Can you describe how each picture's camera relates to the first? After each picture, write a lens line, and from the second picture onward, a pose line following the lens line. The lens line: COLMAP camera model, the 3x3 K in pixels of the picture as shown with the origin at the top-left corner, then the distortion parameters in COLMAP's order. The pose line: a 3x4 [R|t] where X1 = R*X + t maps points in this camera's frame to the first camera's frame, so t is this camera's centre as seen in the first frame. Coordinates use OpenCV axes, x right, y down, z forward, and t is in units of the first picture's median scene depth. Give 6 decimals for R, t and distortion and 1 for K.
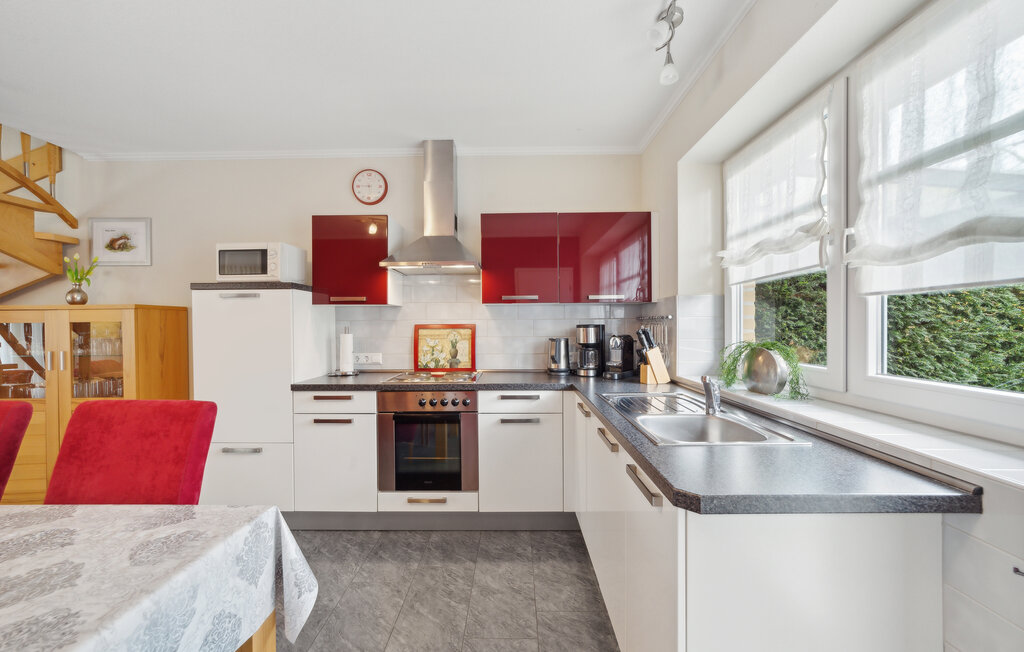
lens RADIAL K [[396.4, 0, 514.3], [0, 396.4, 330.5], [0, 0, 1]] dist [-0.002822, 0.003036]
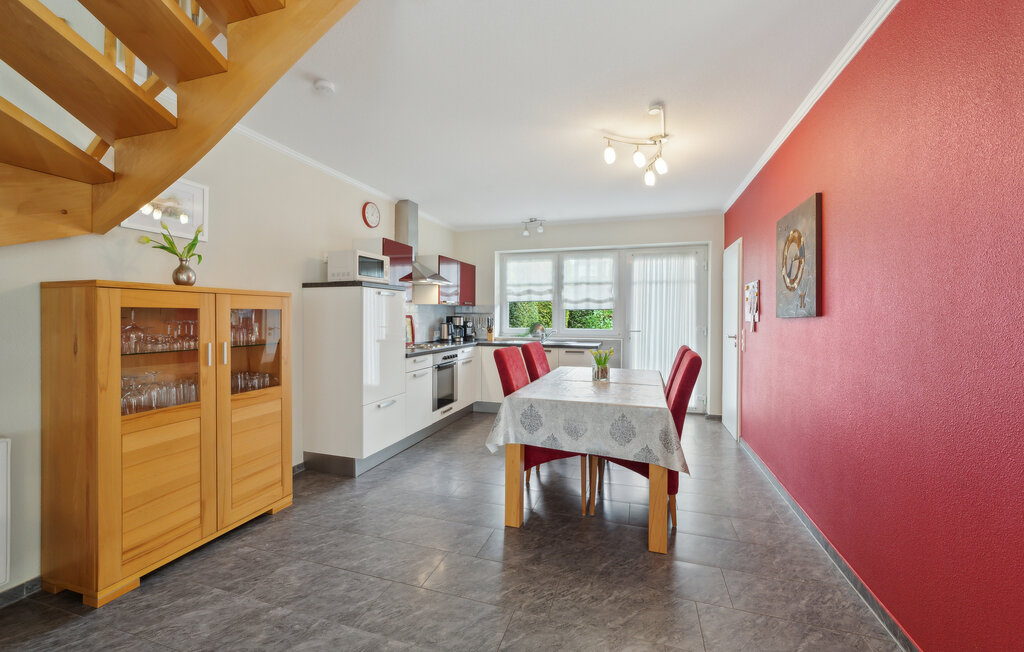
lens RADIAL K [[396.4, 0, 518.9], [0, 396.4, 318.6], [0, 0, 1]] dist [-0.002822, 0.003036]
pose [[0.287474, 0.001302, 0.957788, -1.748268], [0.008243, 0.999959, -0.003833, 0.010241], [-0.957753, 0.008997, 0.287452, 0.133221]]
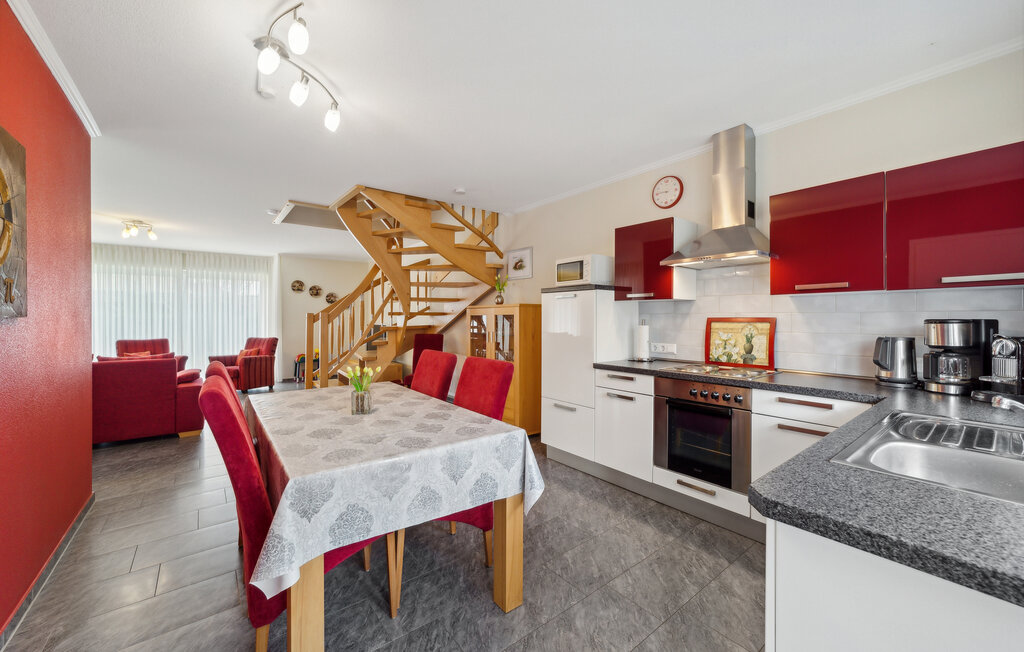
lens RADIAL K [[396.4, 0, 515.4], [0, 396.4, 321.9], [0, 0, 1]] dist [-0.002822, 0.003036]
pose [[0.639095, 0.014876, -0.768984, 0.247059], [-0.017355, 0.999837, 0.004919, -0.000473], [0.768932, 0.010202, 0.639250, -0.025048]]
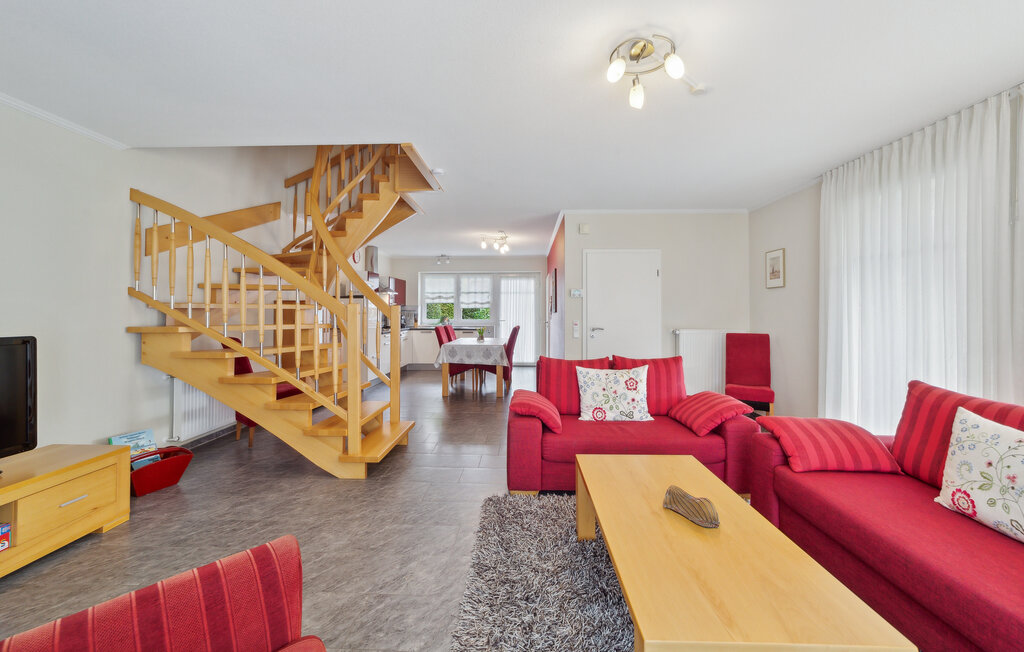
lens RADIAL K [[396.4, 0, 510.0], [0, 396.4, 314.9], [0, 0, 1]] dist [-0.002822, 0.003036]
pose [[0.033893, 0.000817, 0.999425, -3.252935], [0.010066, 0.999949, -0.001158, 0.024631], [-0.999375, 0.010100, 0.033883, -0.056109]]
